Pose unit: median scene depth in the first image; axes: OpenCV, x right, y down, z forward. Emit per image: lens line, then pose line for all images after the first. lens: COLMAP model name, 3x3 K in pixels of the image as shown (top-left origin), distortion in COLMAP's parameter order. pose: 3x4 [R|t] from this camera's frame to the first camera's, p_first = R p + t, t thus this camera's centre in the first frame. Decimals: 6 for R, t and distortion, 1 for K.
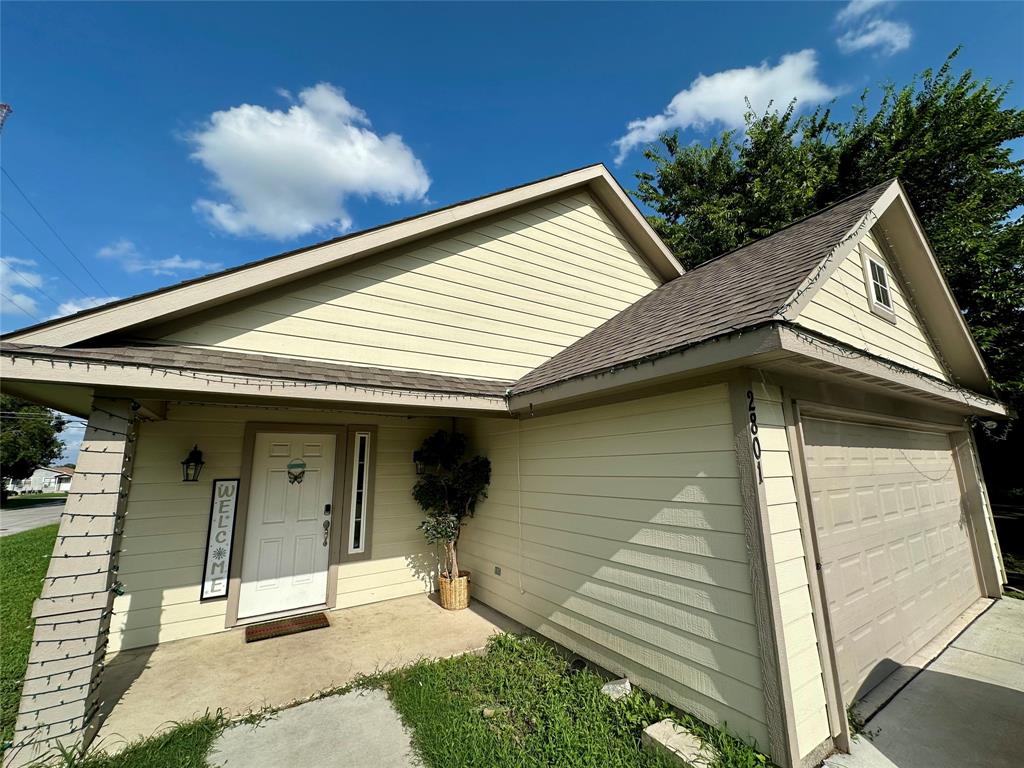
lens RADIAL K [[409.2, 0, 512.0], [0, 409.2, 384.0], [0, 0, 1]] dist [-0.003916, 0.001029]
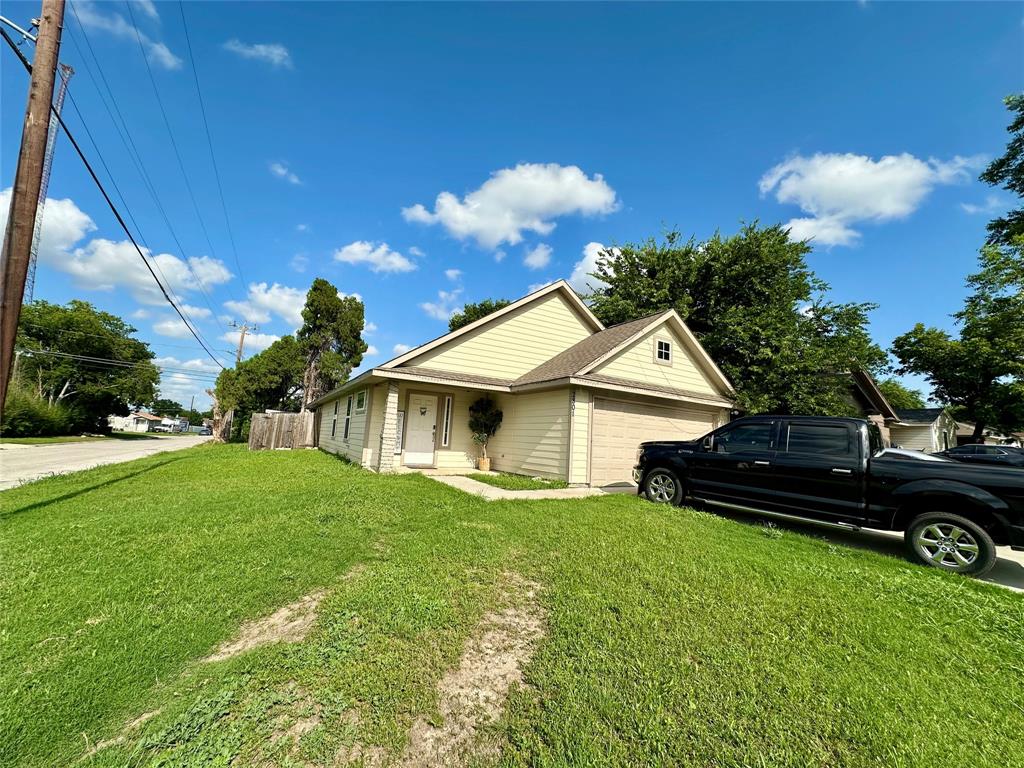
lens RADIAL K [[409.2, 0, 512.0], [0, 409.2, 384.0], [0, 0, 1]] dist [-0.003916, 0.001029]
pose [[0.996569, 0.065727, -0.050310, 0.109645], [-0.062592, 0.996140, 0.061534, -0.124473], [0.054160, -0.058174, 0.996836, -1.362064]]
